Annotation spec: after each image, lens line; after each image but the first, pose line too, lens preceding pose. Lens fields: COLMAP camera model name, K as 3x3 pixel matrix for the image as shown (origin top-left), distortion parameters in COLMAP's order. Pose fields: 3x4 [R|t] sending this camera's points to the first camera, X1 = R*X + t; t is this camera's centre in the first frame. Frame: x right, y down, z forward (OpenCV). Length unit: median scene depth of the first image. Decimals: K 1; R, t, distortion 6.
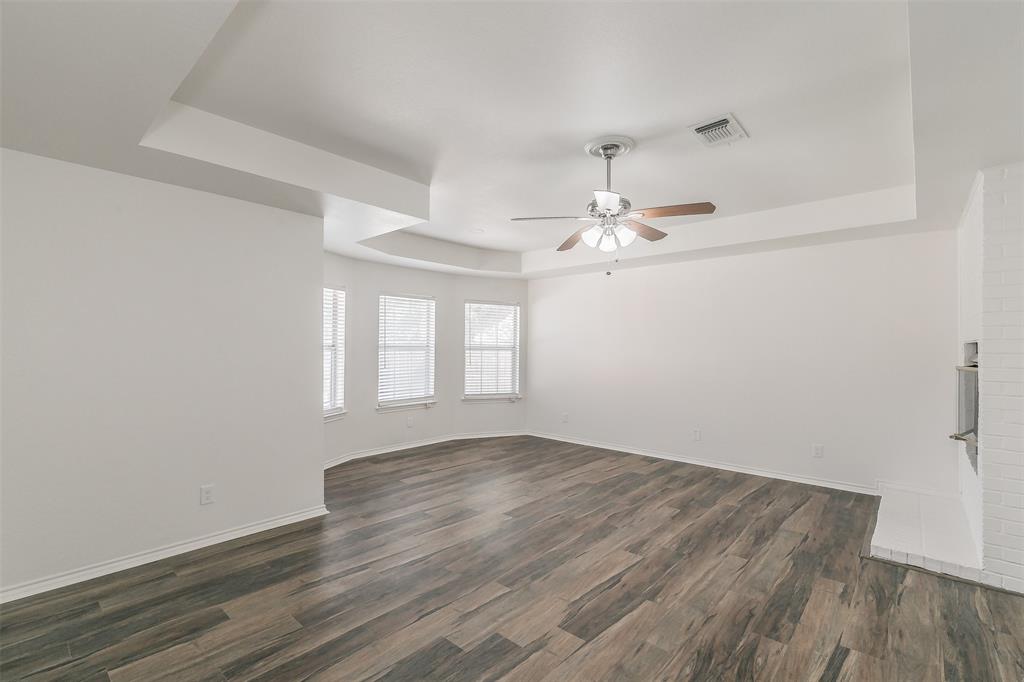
lens RADIAL K [[458.1, 0, 518.1], [0, 458.1, 342.8], [0, 0, 1]] dist [-0.000175, 0.000131]
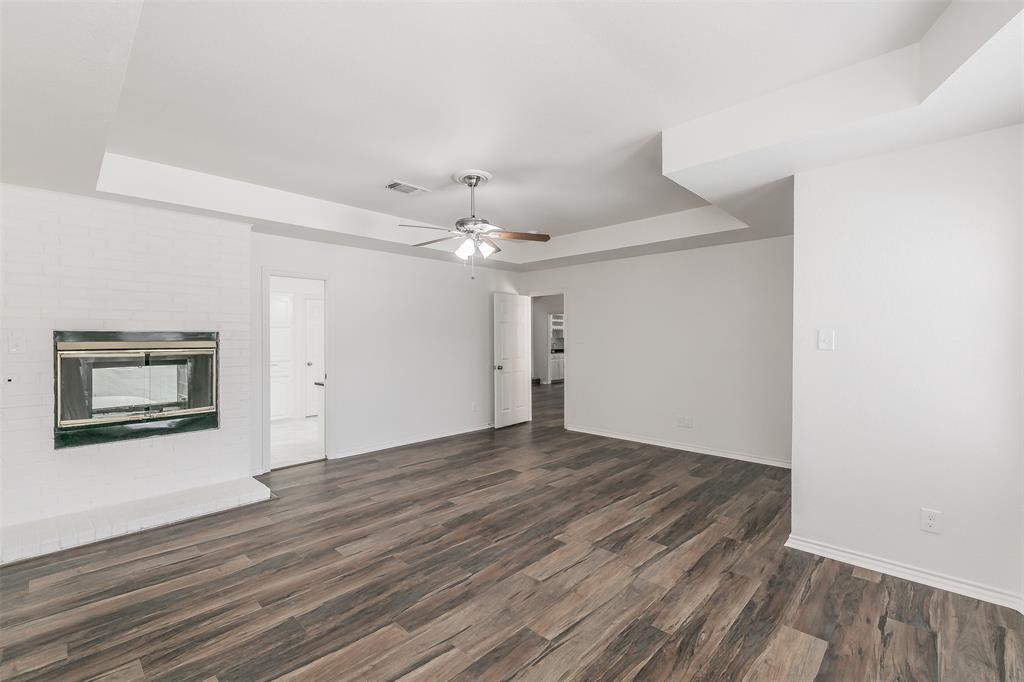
lens RADIAL K [[447.0, 0, 505.7], [0, 447.0, 340.0], [0, 0, 1]] dist [0.000678, 0.000000]
pose [[-0.998282, -0.004028, 0.058459, 0.032015], [-0.004338, 0.999977, -0.005172, 0.021669], [-0.058437, -0.005417, -0.998276, 2.012089]]
